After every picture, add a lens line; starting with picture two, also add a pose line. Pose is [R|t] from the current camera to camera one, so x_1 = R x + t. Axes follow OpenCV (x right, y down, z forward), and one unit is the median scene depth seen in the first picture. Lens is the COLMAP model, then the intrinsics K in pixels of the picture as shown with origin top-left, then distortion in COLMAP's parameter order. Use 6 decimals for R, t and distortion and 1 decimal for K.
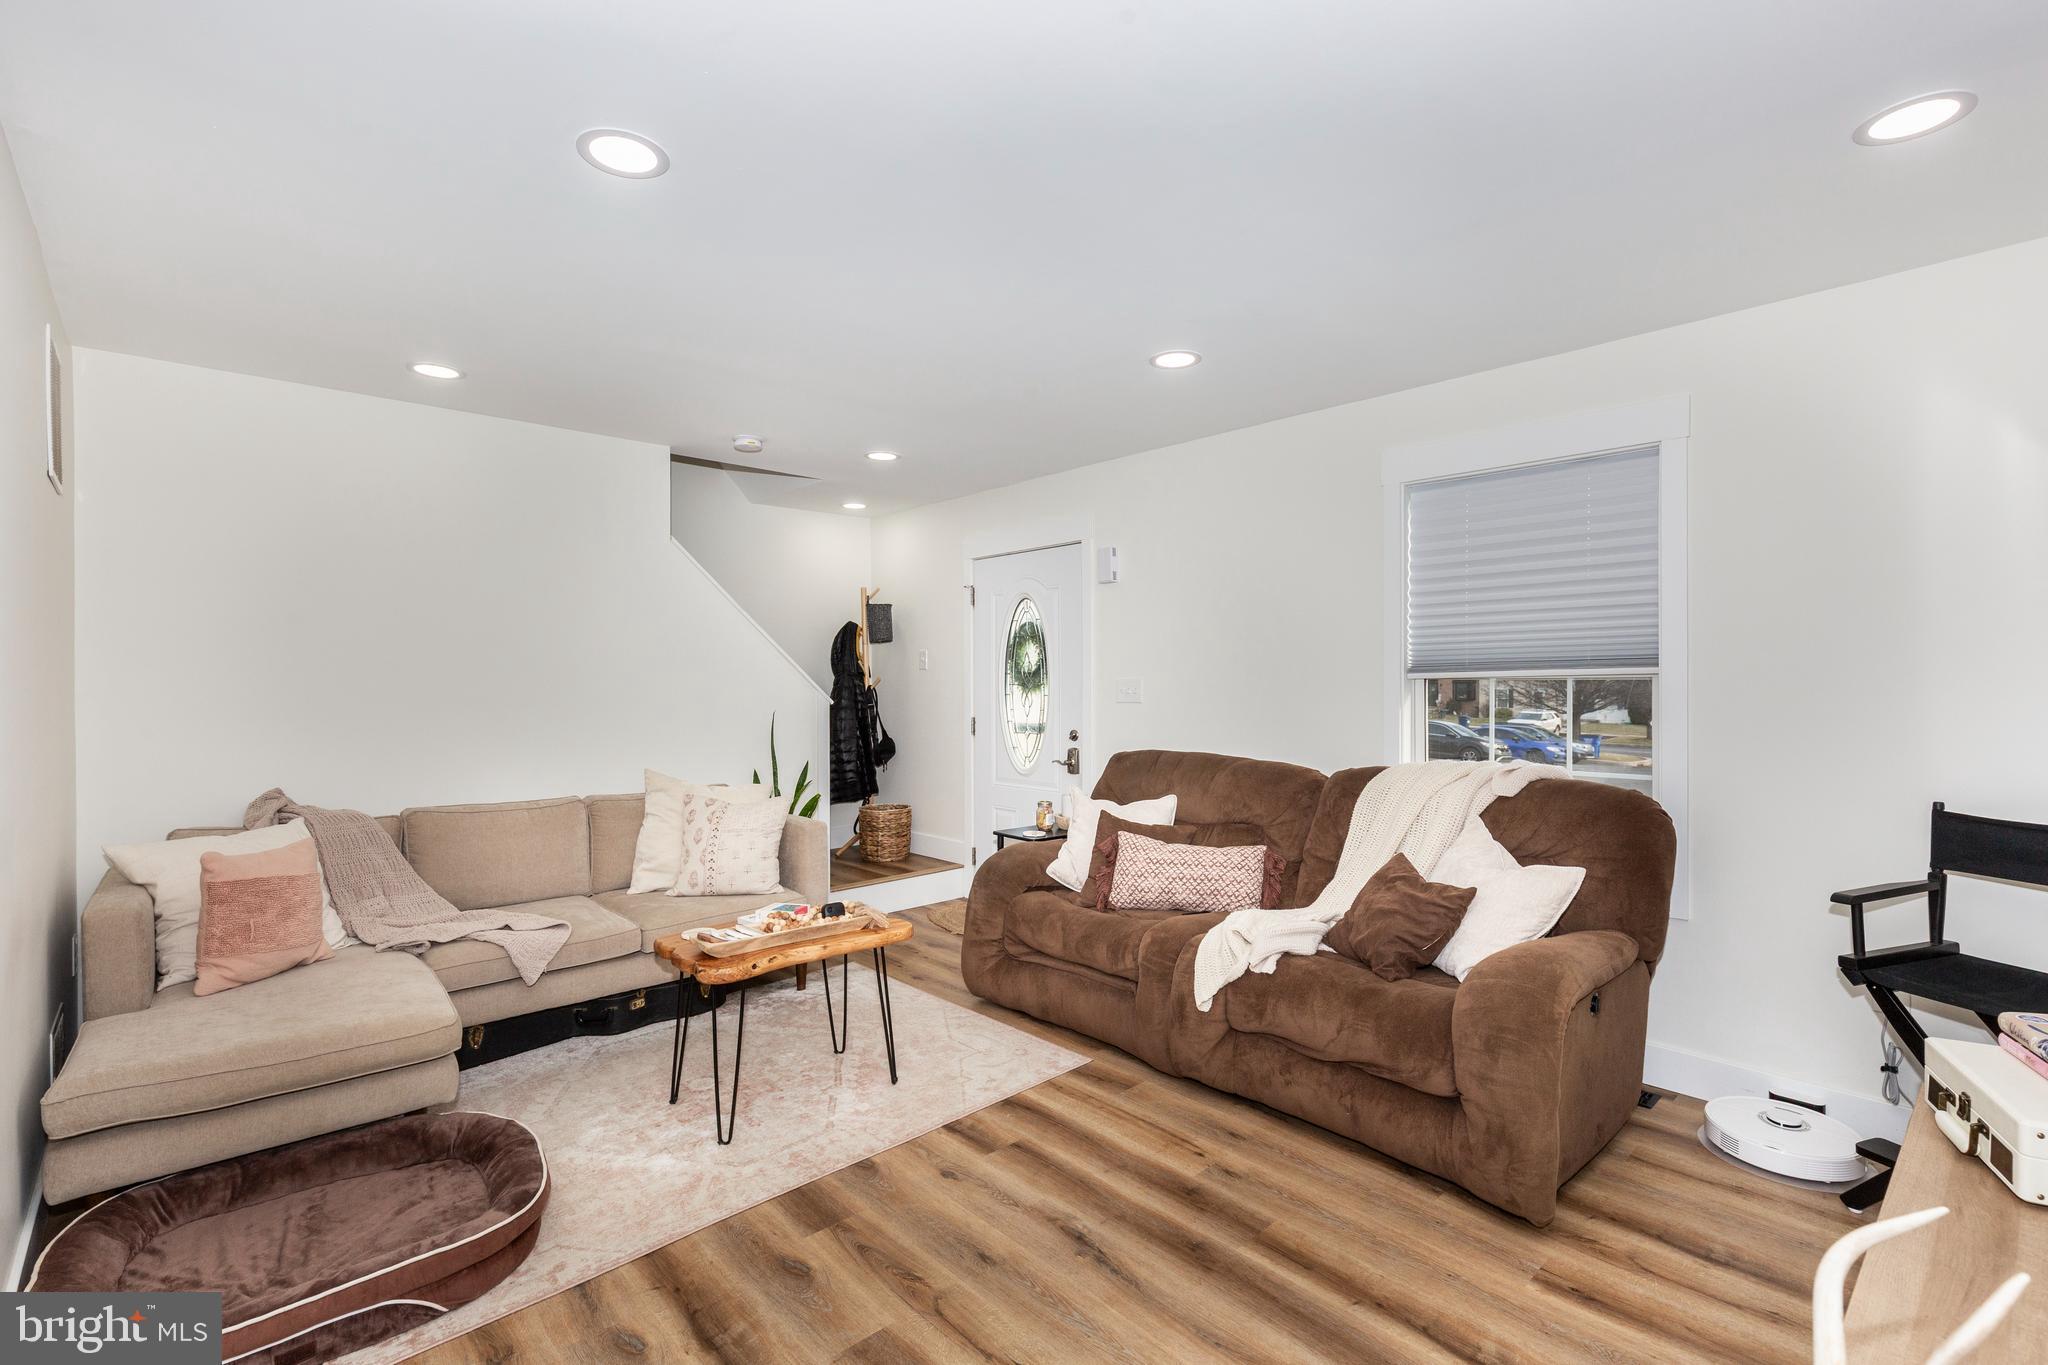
lens RADIAL K [[940.7, 0, 1049.0], [0, 940.7, 683.8], [0, 0, 1]] dist [0.004508, -0.000365]
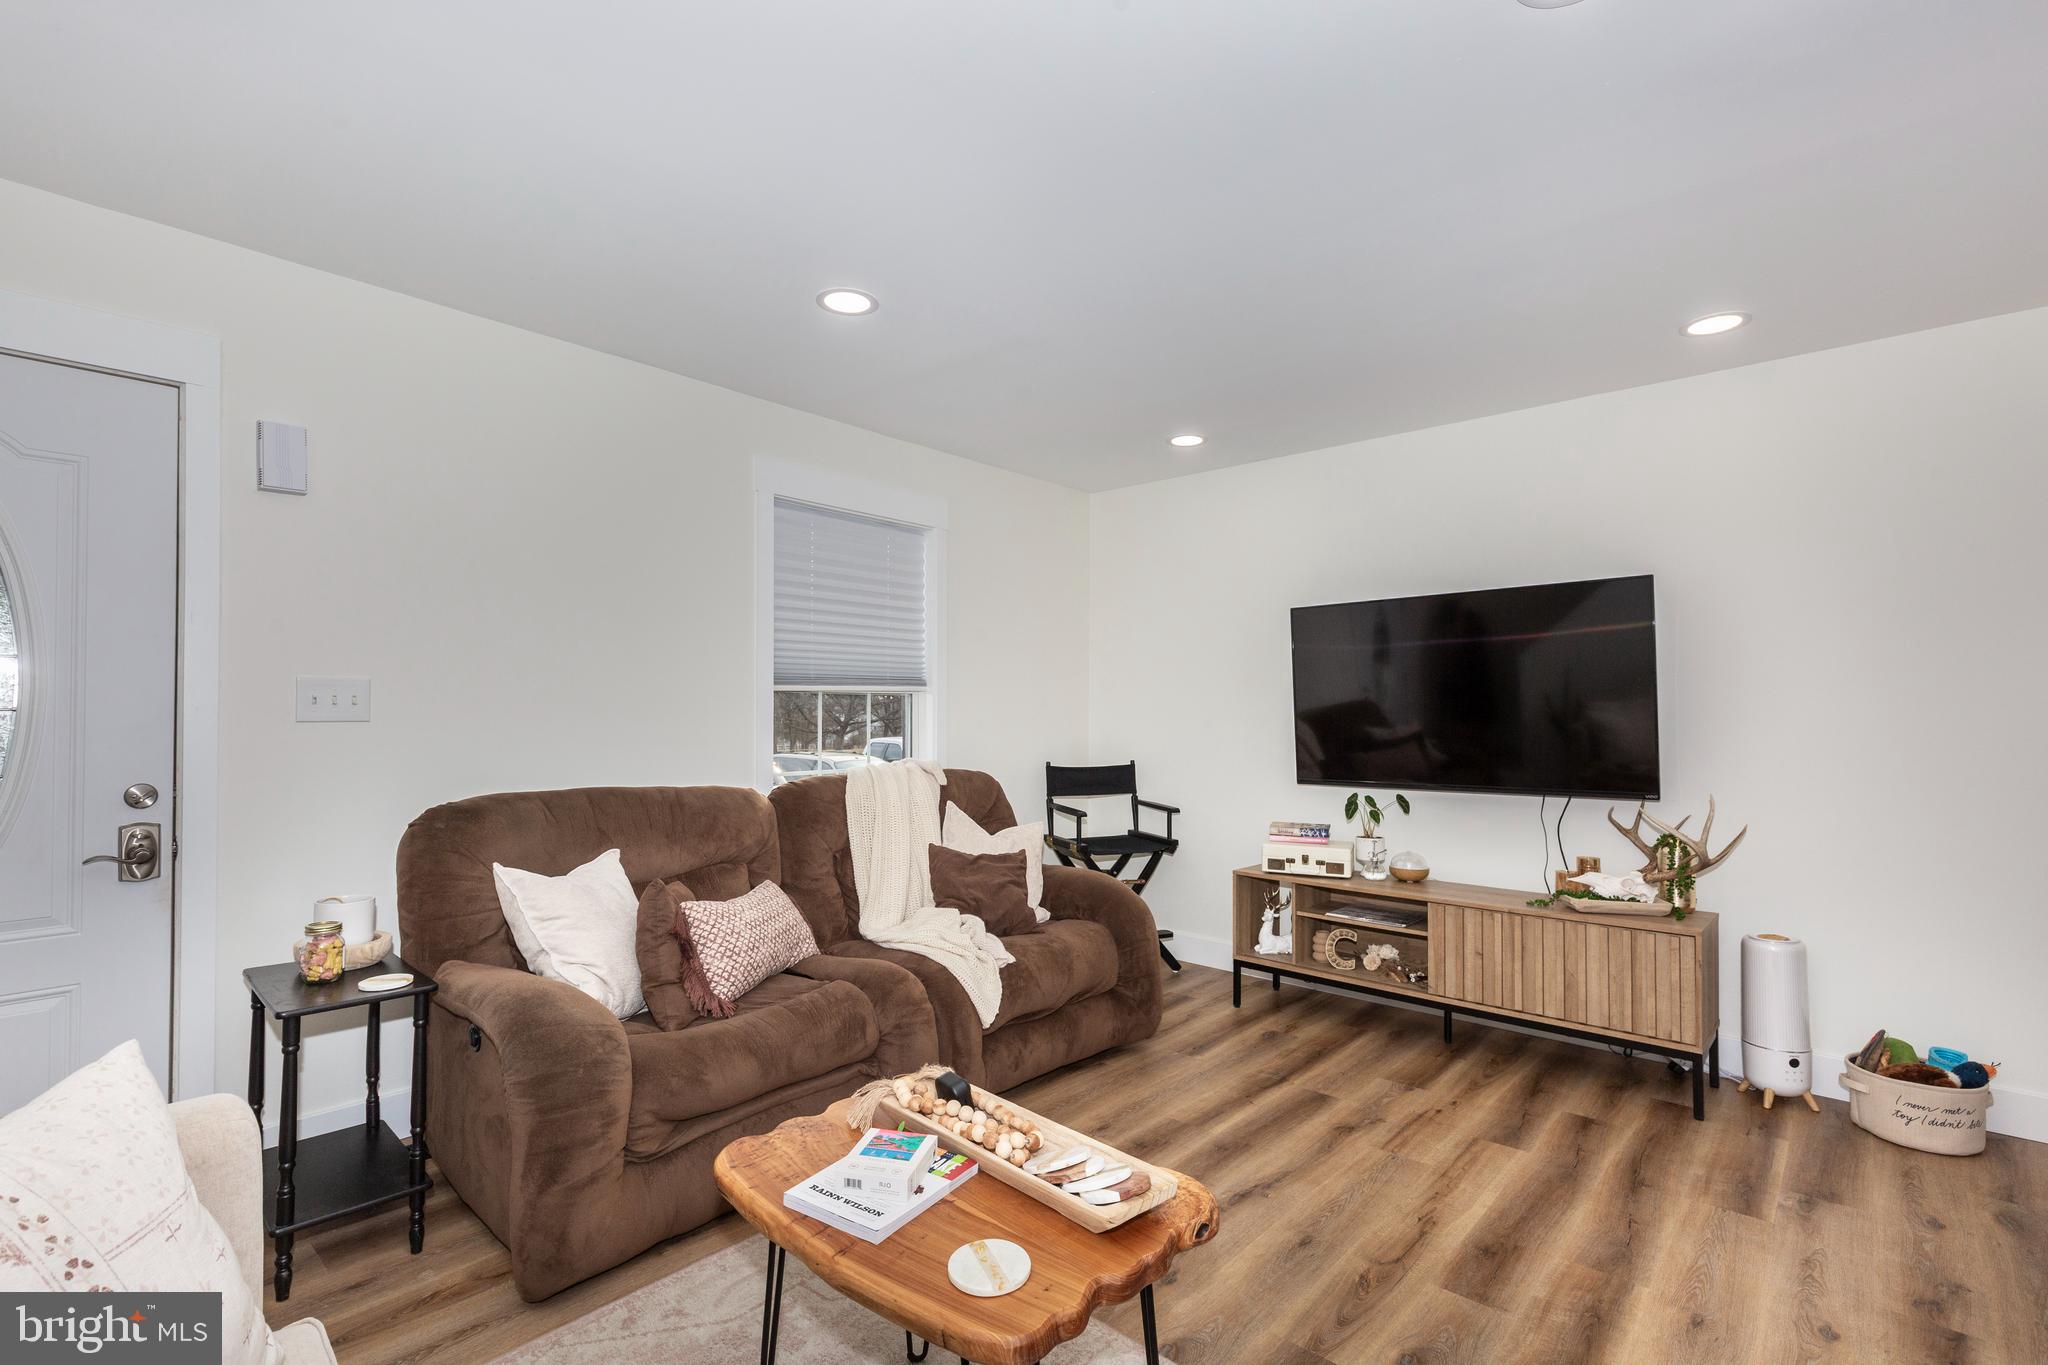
lens RADIAL K [[927.6, 0, 1023.5], [0, 927.6, 705.7], [0, 0, 1]] dist [0.002593, -0.000067]
pose [[-0.078153, 0.007387, 0.996914, -0.686455], [0.004371, 0.999965, -0.007067, 0.020260], [-0.996932, 0.003805, -0.078183, 0.898360]]
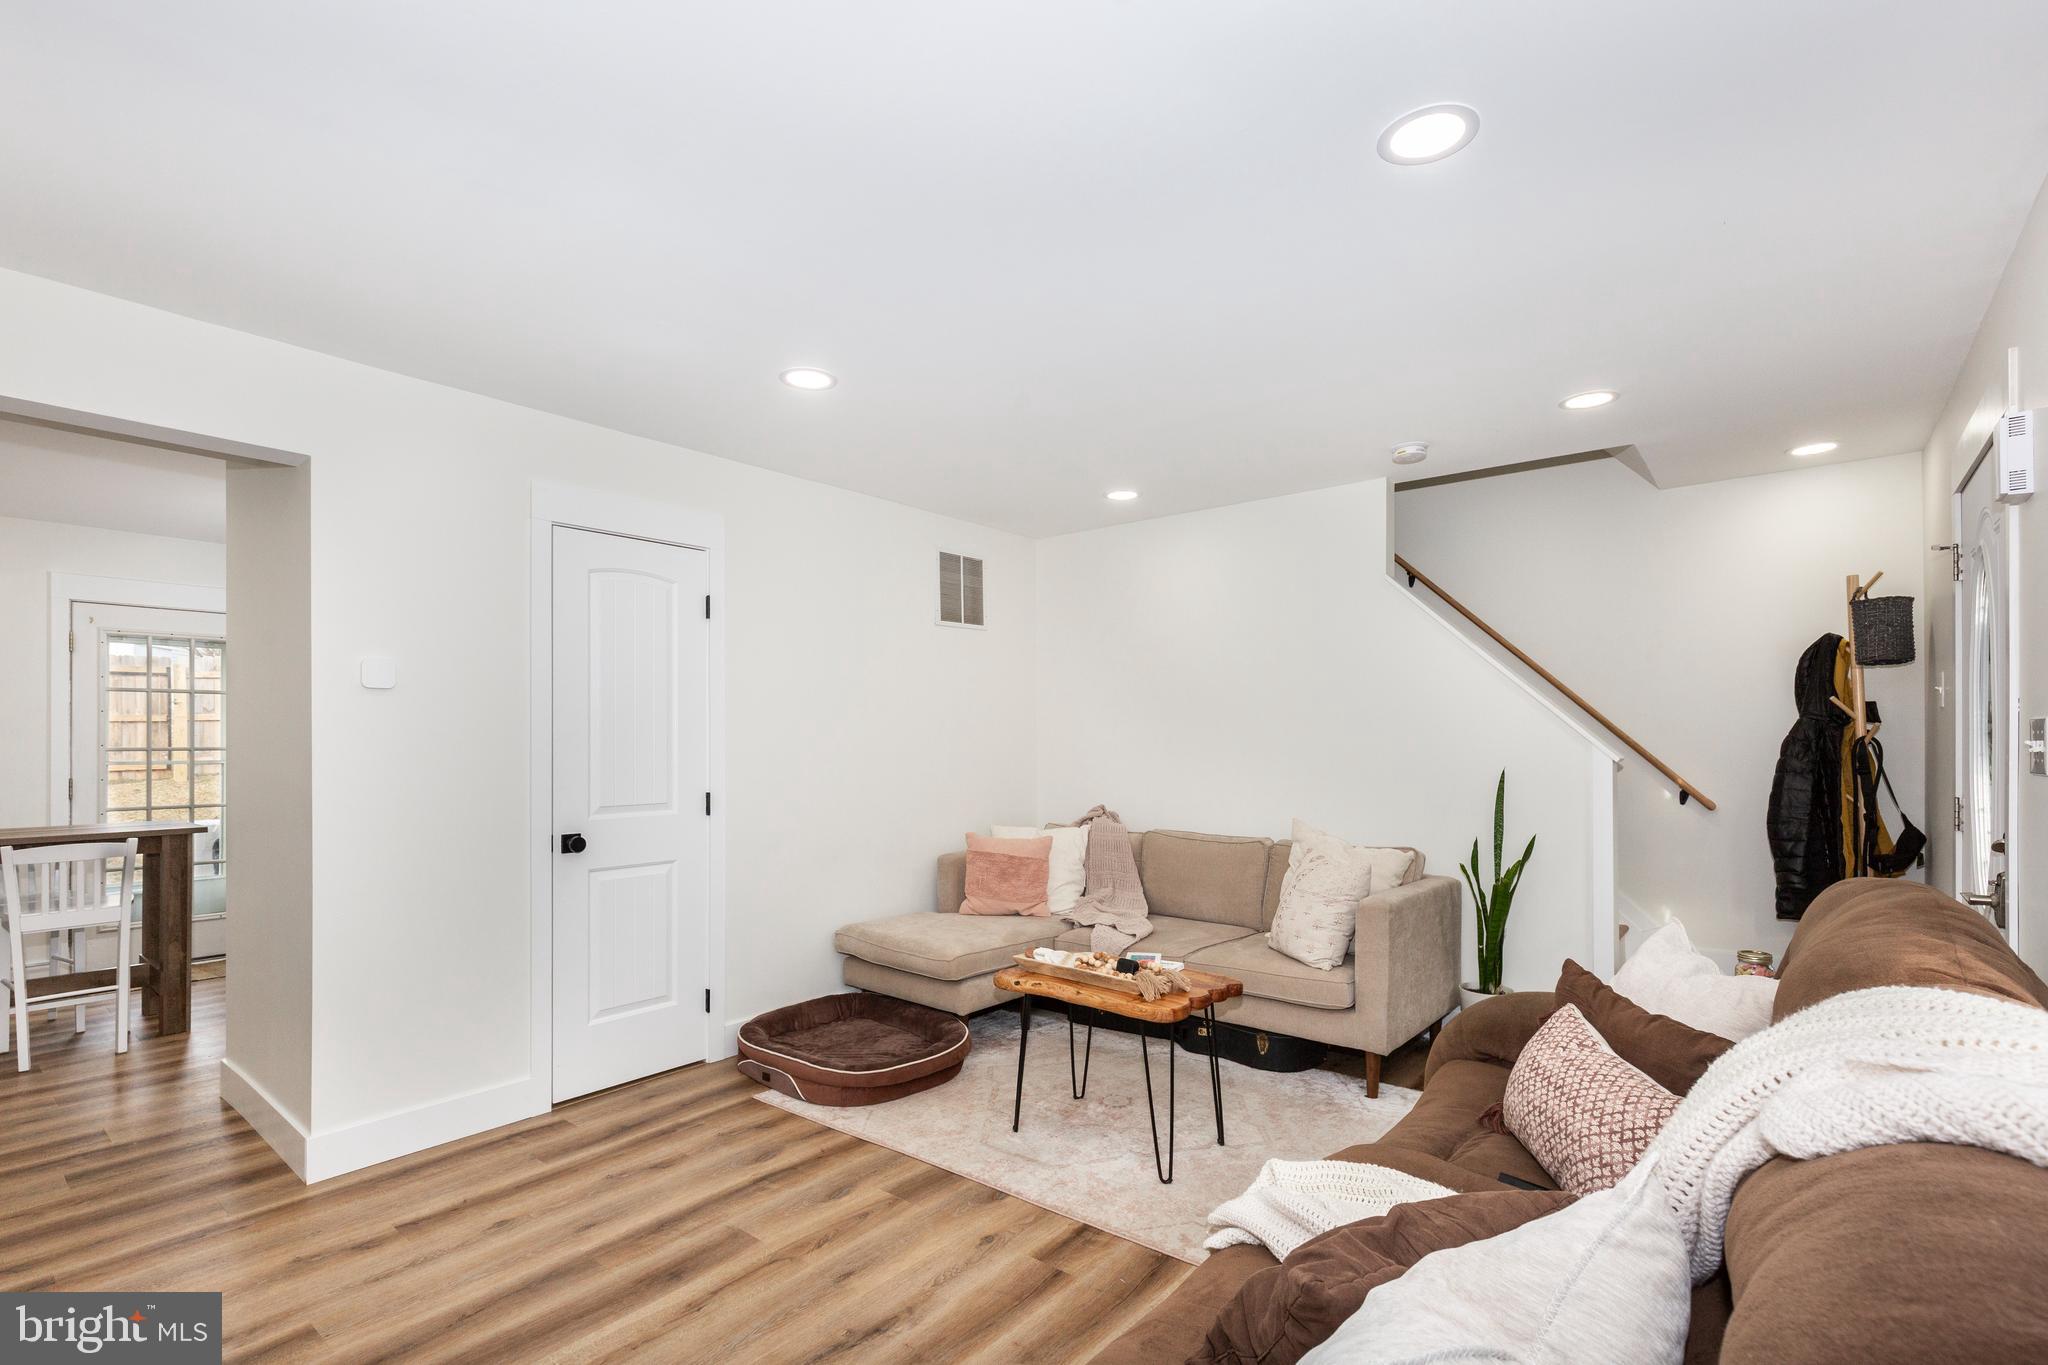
lens RADIAL K [[963.7, 0, 990.4], [0, 963.7, 736.1], [0, 0, 1]] dist [0.001640, -0.000010]
pose [[0.101106, 0.004562, -0.994865, 0.661675], [-0.001855, 0.999989, 0.004397, 0.000605], [0.994874, 0.001401, 0.101113, 0.682851]]
